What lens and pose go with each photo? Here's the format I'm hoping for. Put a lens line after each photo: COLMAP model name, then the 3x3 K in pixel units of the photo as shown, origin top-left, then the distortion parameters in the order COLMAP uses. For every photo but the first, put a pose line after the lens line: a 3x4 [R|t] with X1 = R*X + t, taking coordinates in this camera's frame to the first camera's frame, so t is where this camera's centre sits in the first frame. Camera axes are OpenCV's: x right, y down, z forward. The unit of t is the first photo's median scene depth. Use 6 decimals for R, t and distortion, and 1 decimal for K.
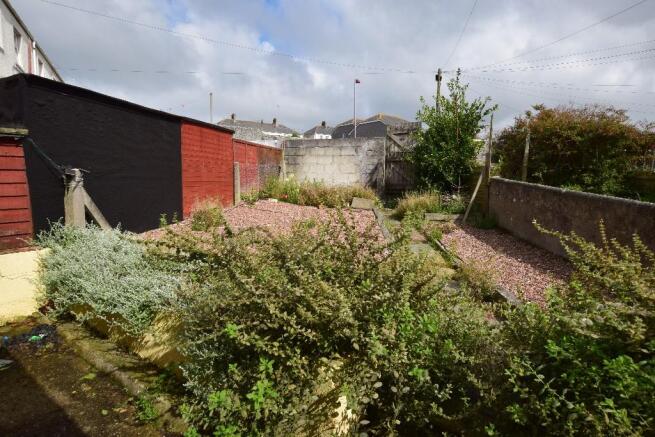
lens RADIAL K [[360.5, 0, 327.3], [0, 360.5, 218.0], [0, 0, 1]] dist [-0.002989, -0.000368]
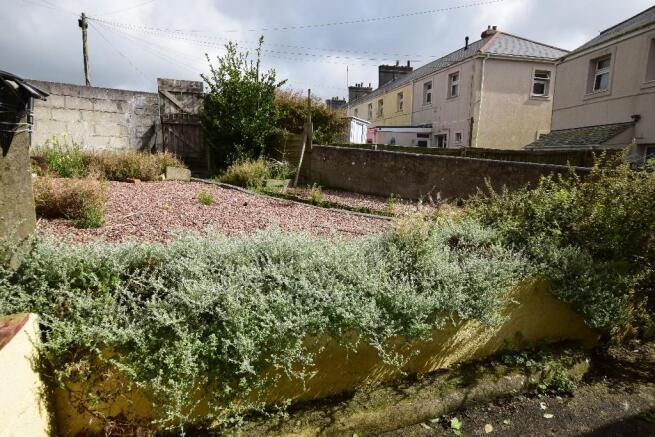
lens RADIAL K [[360.5, 0, 326.6], [0, 360.5, 219.3], [0, 0, 1]] dist [-0.002989, -0.000368]
pose [[0.554717, -0.141128, 0.819983, -0.348113], [0.075497, 0.989982, 0.119313, -0.008157], [-0.828607, -0.004279, 0.559815, 0.215050]]
